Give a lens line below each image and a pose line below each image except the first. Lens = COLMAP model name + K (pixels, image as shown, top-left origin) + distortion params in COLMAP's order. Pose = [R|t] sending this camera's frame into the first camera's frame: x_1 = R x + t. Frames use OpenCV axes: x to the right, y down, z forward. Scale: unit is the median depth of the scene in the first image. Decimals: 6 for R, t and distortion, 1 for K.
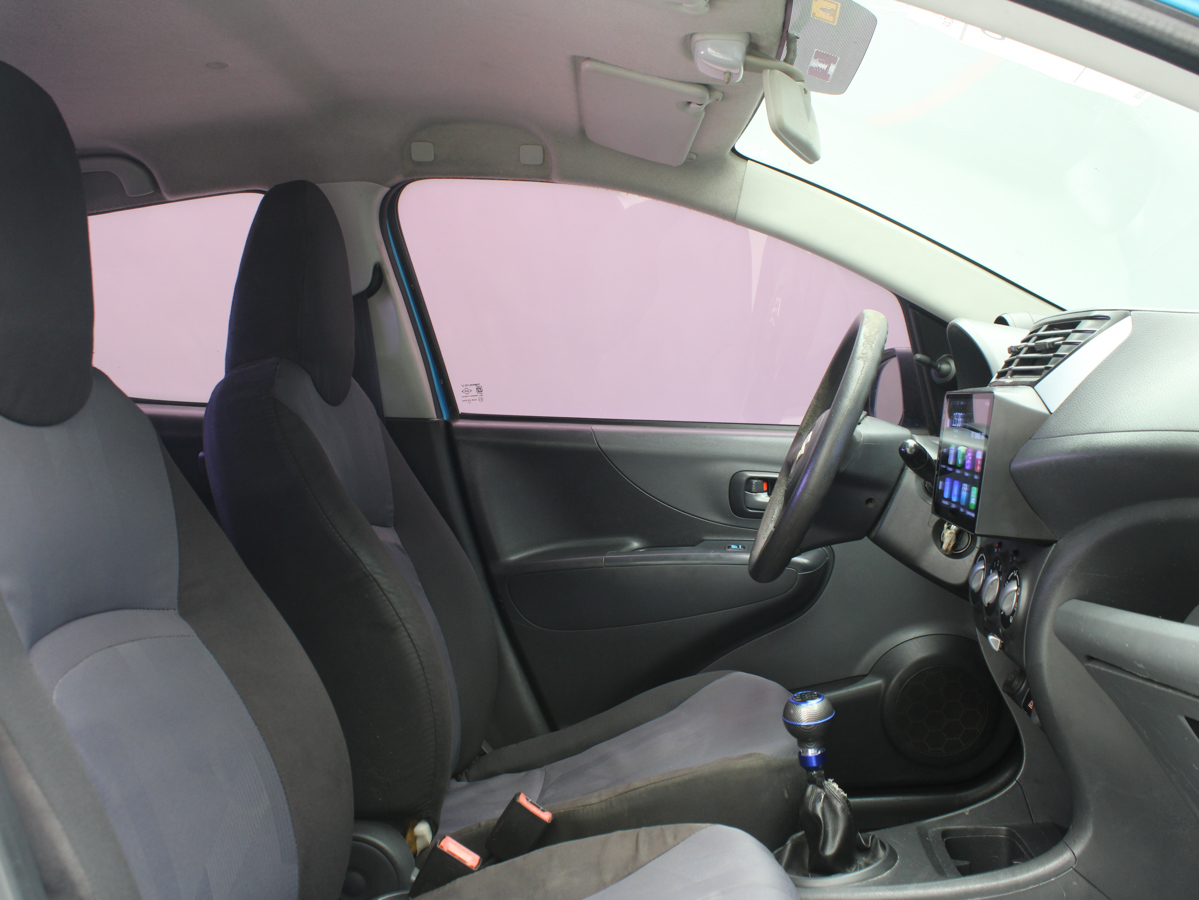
lens RADIAL K [[1234.9, 0, 598.5], [0, 1234.9, 444.8], [0, 0, 1]] dist [-0.099054, 0.000000]
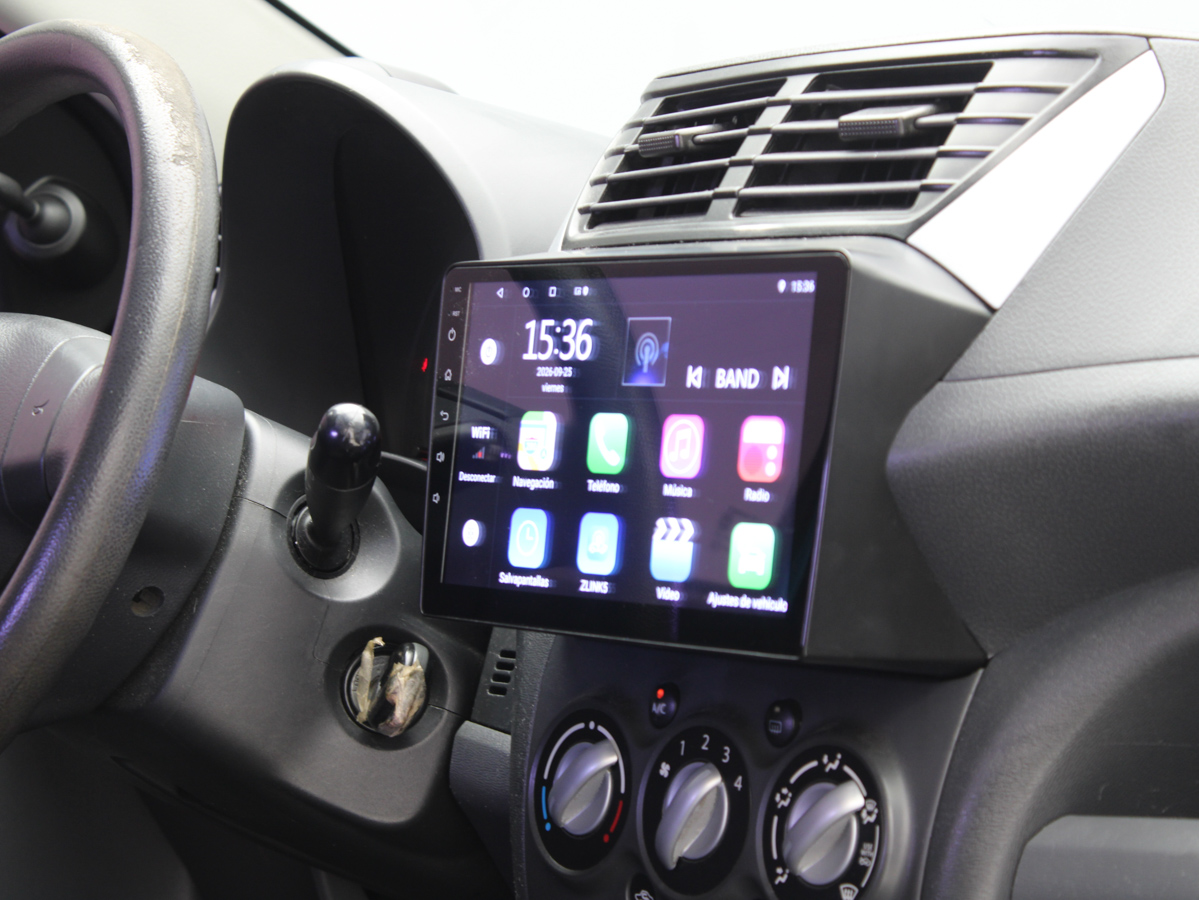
lens RADIAL K [[3204.3, 0, 588.4], [0, 3204.3, 450.2], [0, 0, 1]] dist [0.092334, 0.000000]
pose [[0.744502, -0.022852, 0.667230, -0.288834], [0.028582, 0.999589, 0.002343, 0.008326], [-0.667009, 0.017326, 0.744848, 0.298389]]
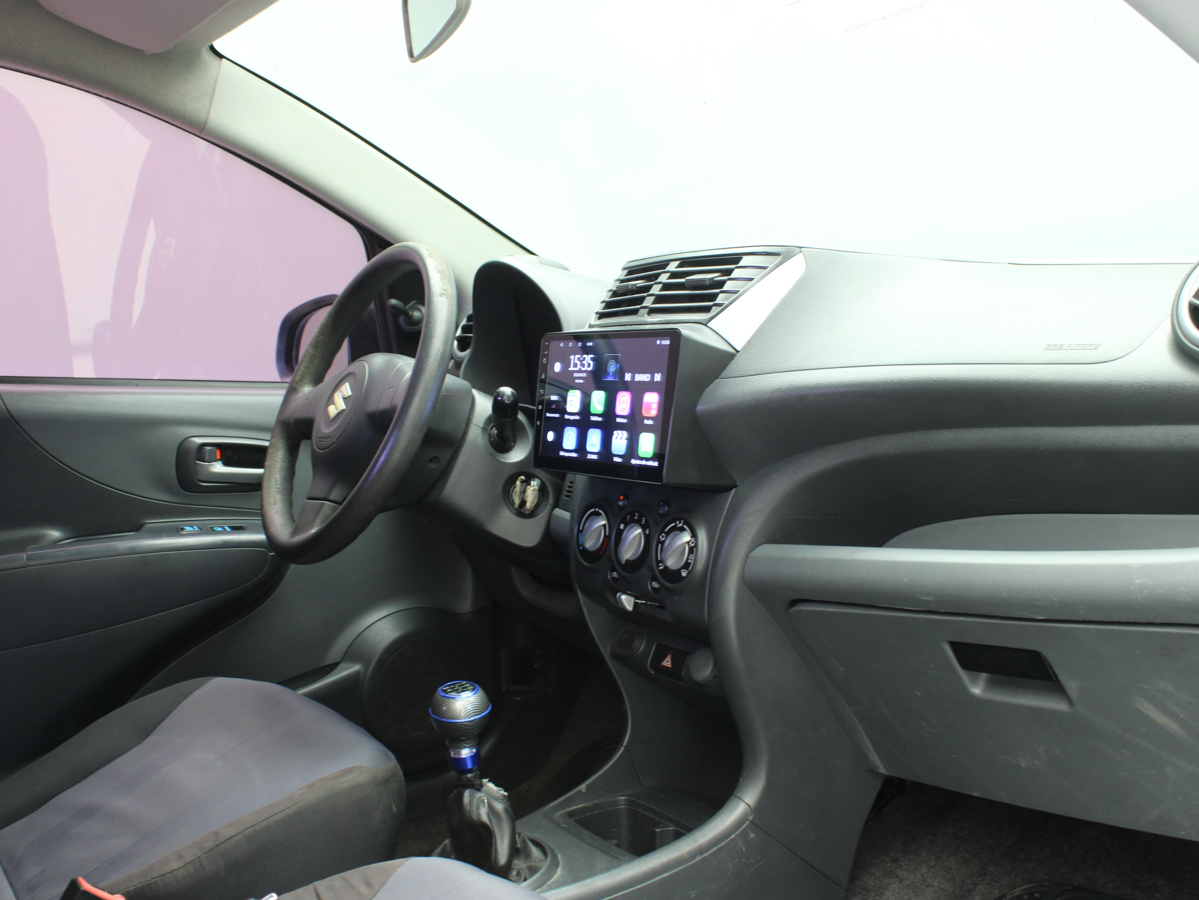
lens RADIAL K [[1283.0, 0, 595.0], [0, 1283.0, 448.4], [0, 0, 1]] dist [-0.107634, 0.000000]
pose [[0.790089, -0.041157, 0.611608, -0.267542], [0.026409, 0.999103, 0.033116, 0.011145], [-0.612422, -0.010012, 0.790467, 0.224263]]
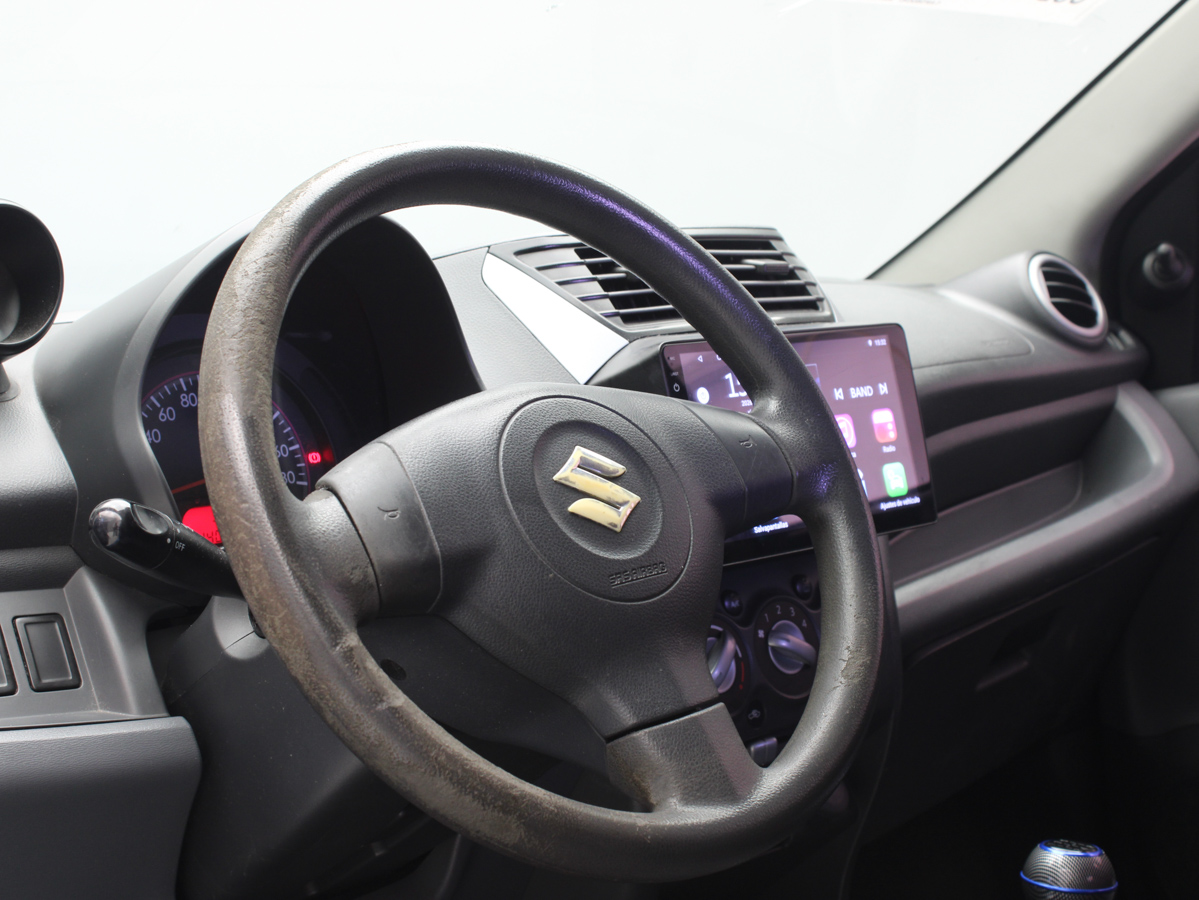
lens RADIAL K [[1814.8, 0, 600.3], [0, 1814.8, 450.6], [0, 0, 1]] dist [0.043282, 0.000000]
pose [[-0.734273, 0.062801, 0.675943, -0.218489], [0.136476, 0.989039, 0.056363, -0.044142], [-0.664994, 0.133635, -0.734795, 1.578622]]
